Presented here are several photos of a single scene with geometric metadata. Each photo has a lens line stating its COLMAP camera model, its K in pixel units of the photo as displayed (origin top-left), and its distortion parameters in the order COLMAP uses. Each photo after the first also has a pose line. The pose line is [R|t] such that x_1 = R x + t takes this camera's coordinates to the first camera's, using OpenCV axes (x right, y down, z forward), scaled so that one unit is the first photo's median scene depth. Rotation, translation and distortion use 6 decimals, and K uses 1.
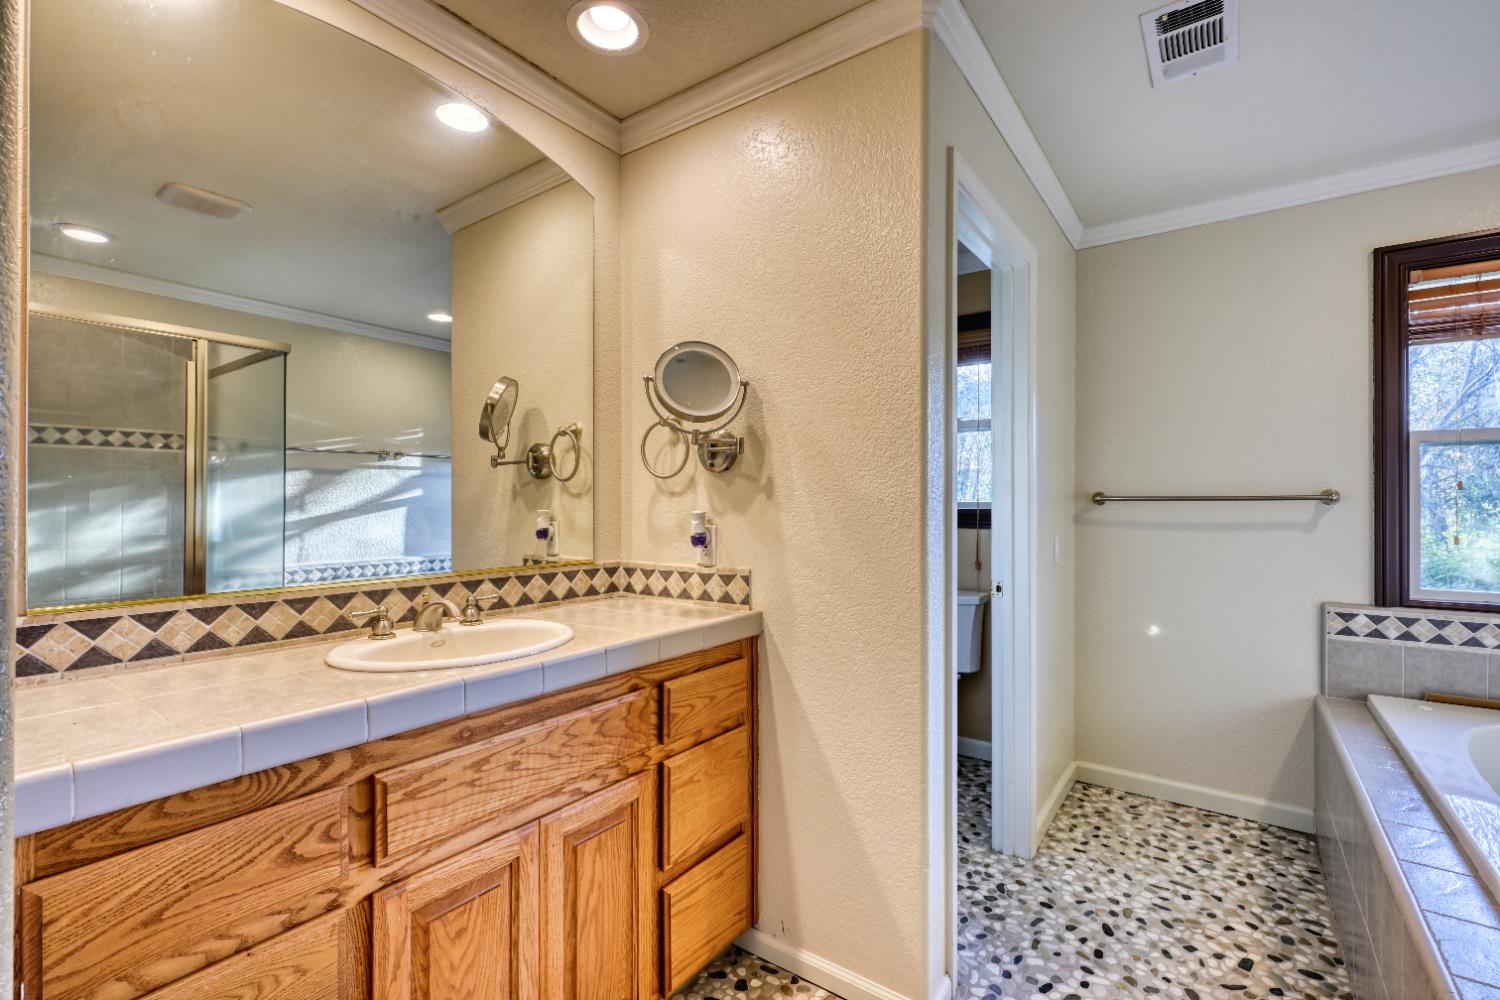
lens RADIAL K [[666.1, 0, 753.3], [0, 666.1, 500.9], [0, 0, 1]] dist [0.001280, 0.000348]
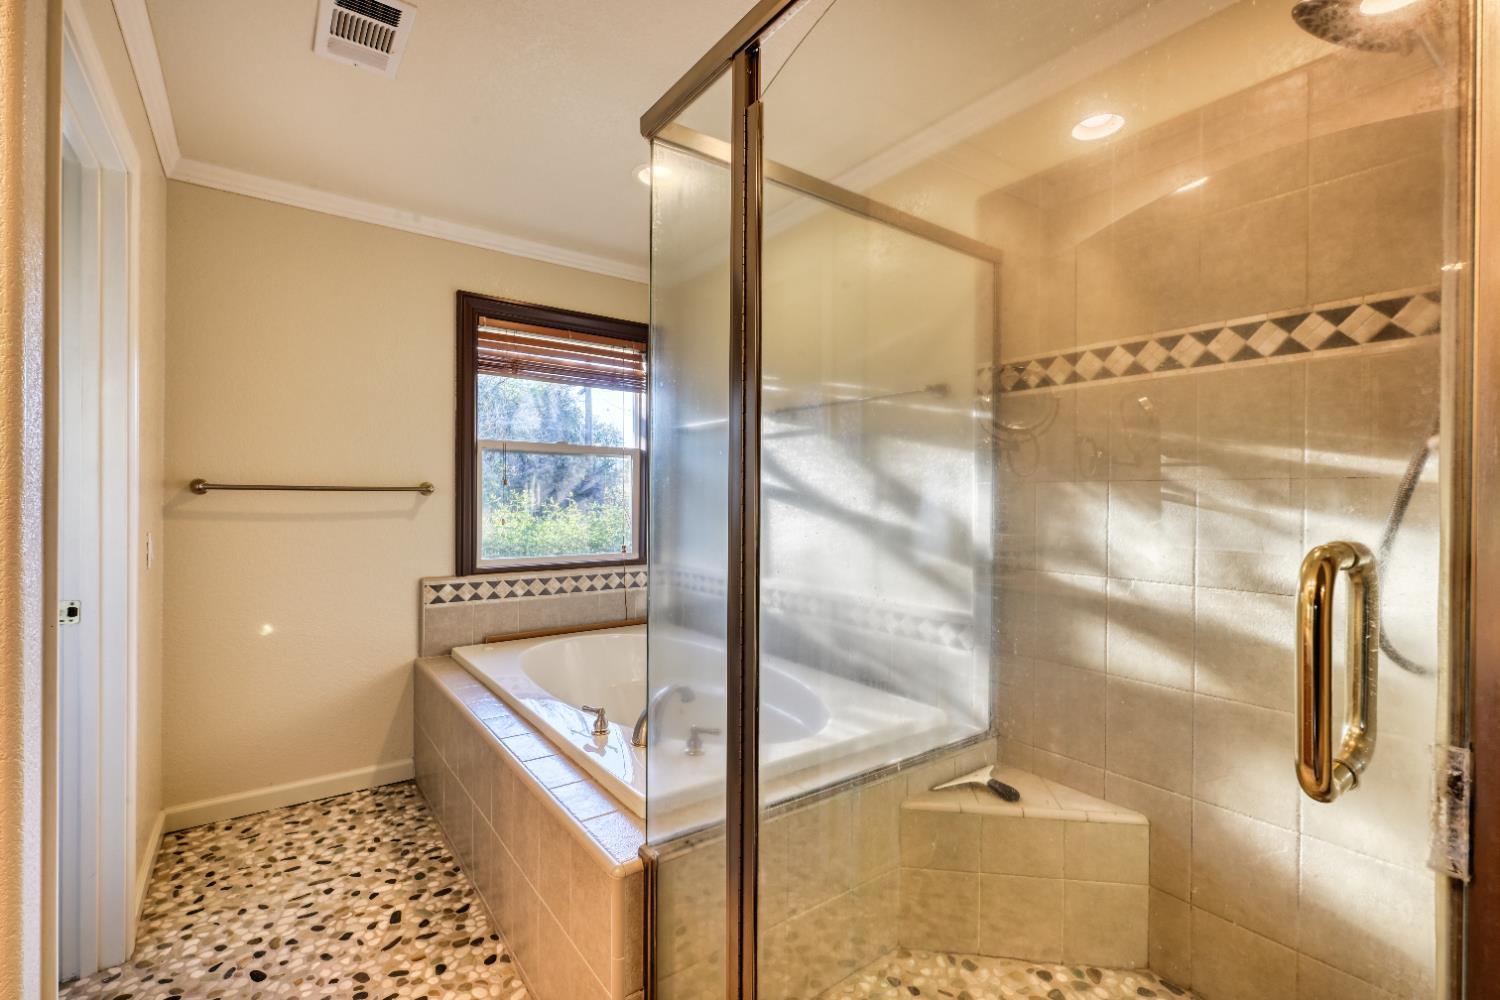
lens RADIAL K [[666.1, 0, 753.3], [0, 666.1, 500.9], [0, 0, 1]] dist [0.001280, 0.000348]
pose [[0.298763, -0.004058, 0.954319, -0.102999], [-0.011229, 0.999907, 0.007767, -0.000008], [-0.954261, -0.013036, 0.298690, 0.106879]]
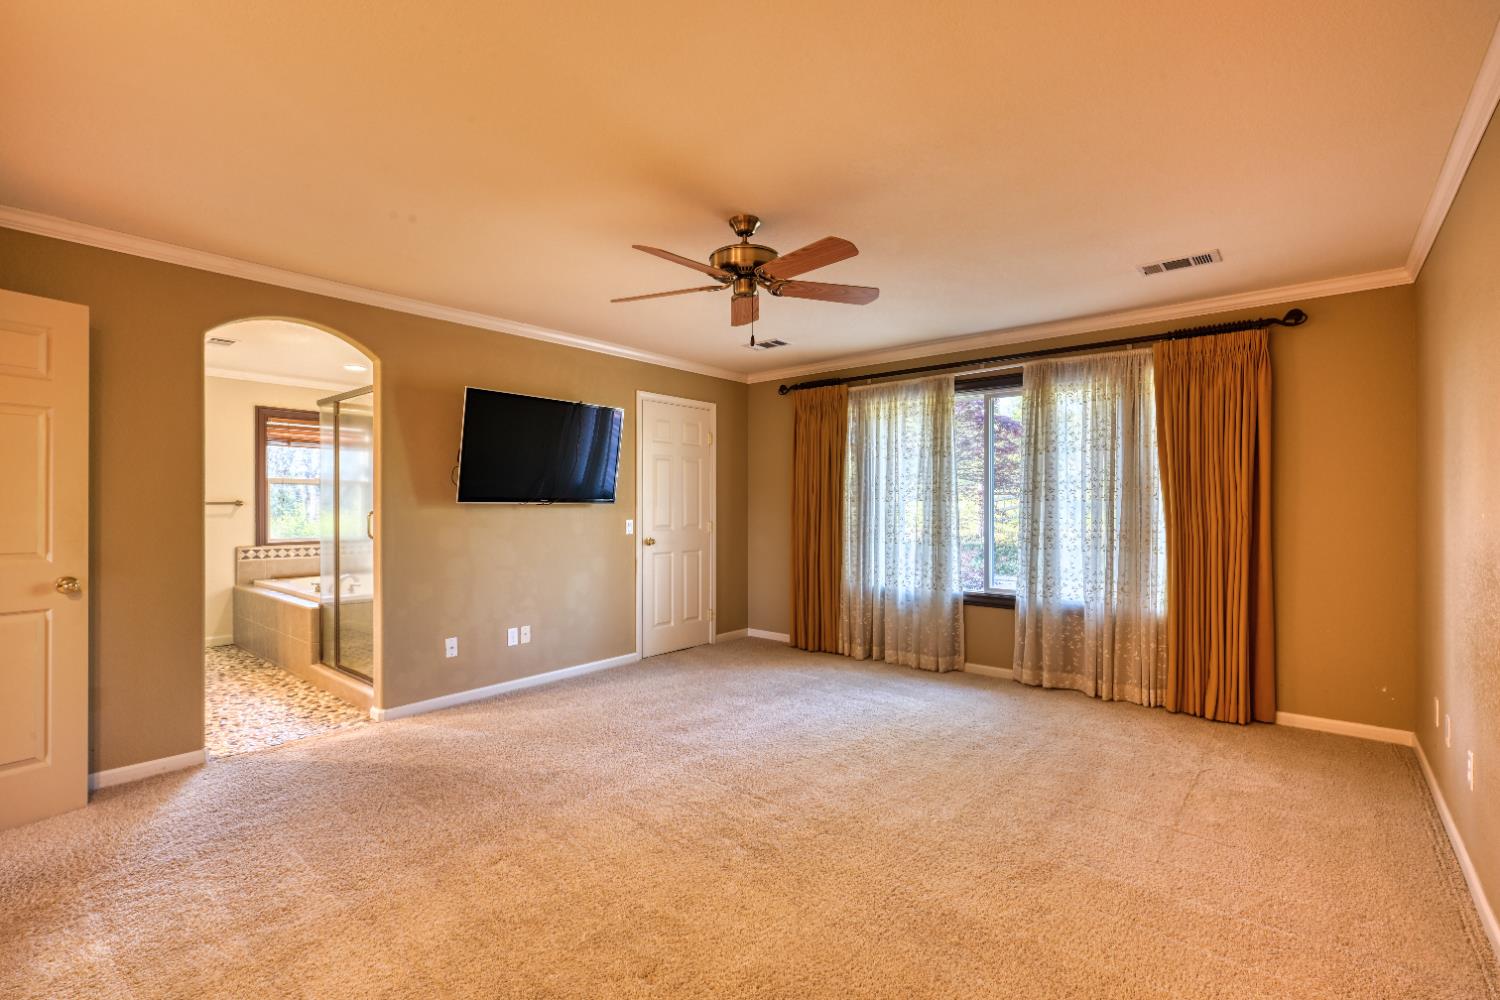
lens RADIAL K [[672.0, 0, 753.5], [0, 672.0, 506.3], [0, 0, 1]] dist [0.001659, 0.001357]
pose [[0.077193, 0.000315, 0.997016, -1.629988], [-0.000925, 1.000000, -0.000244, 0.005003], [-0.997016, -0.000904, 0.077193, -1.200119]]
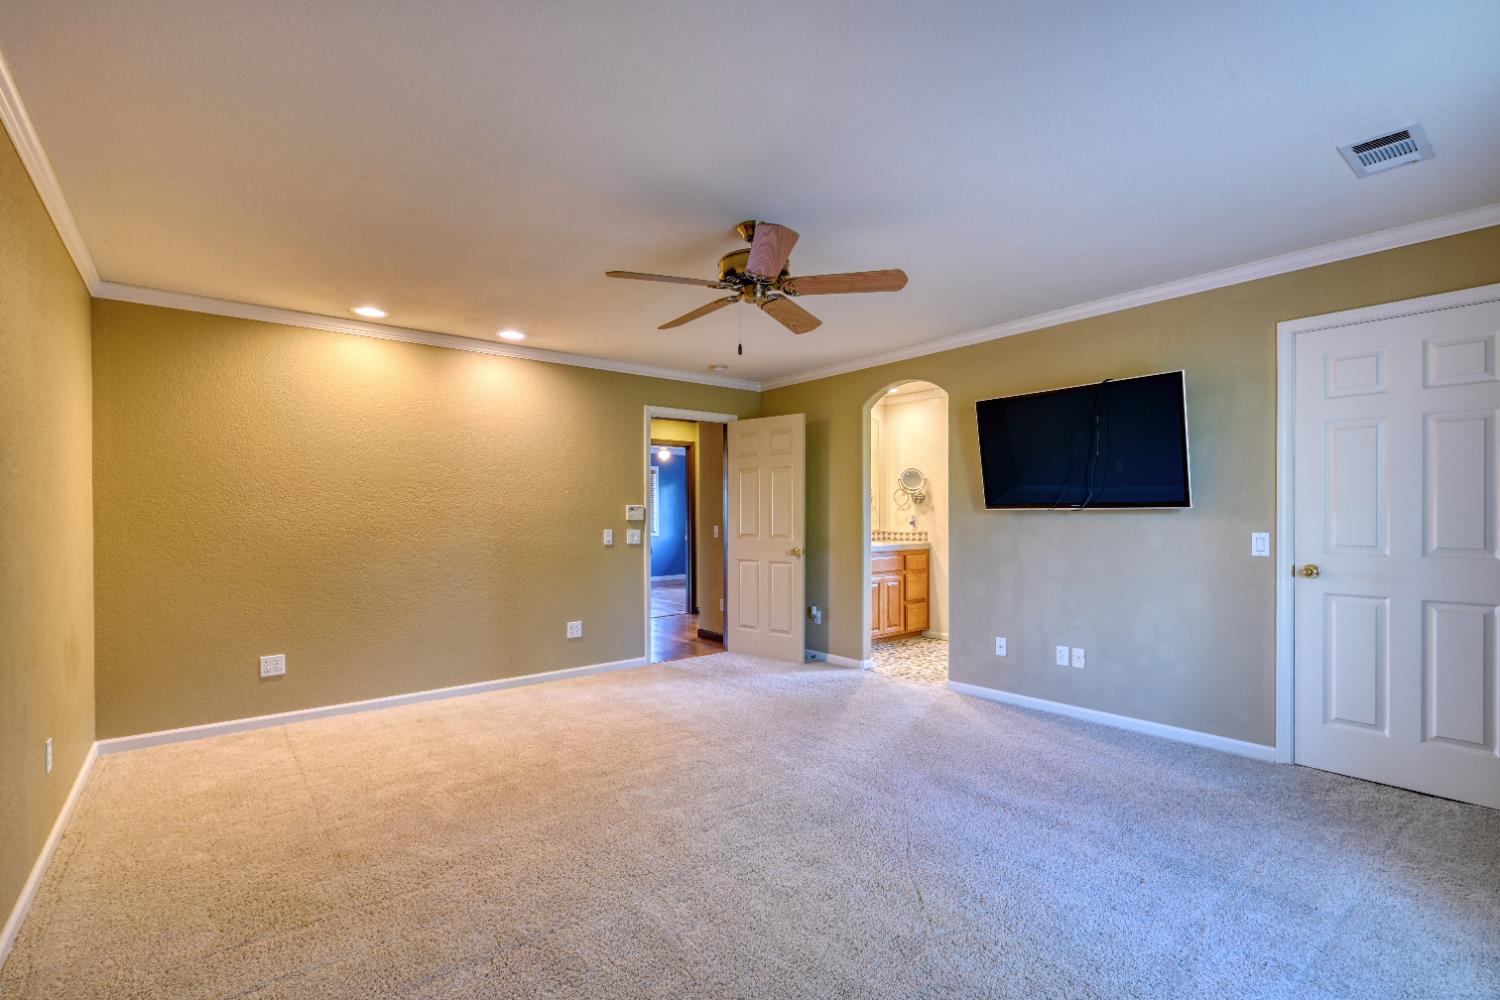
lens RADIAL K [[672.0, 0, 753.5], [0, 672.0, 506.3], [0, 0, 1]] dist [0.001659, 0.001357]
pose [[0.966887, -0.004316, -0.255167, 0.013537], [0.001361, 0.999930, -0.011753, 0.009090], [0.255200, 0.011016, 0.966826, -2.344250]]
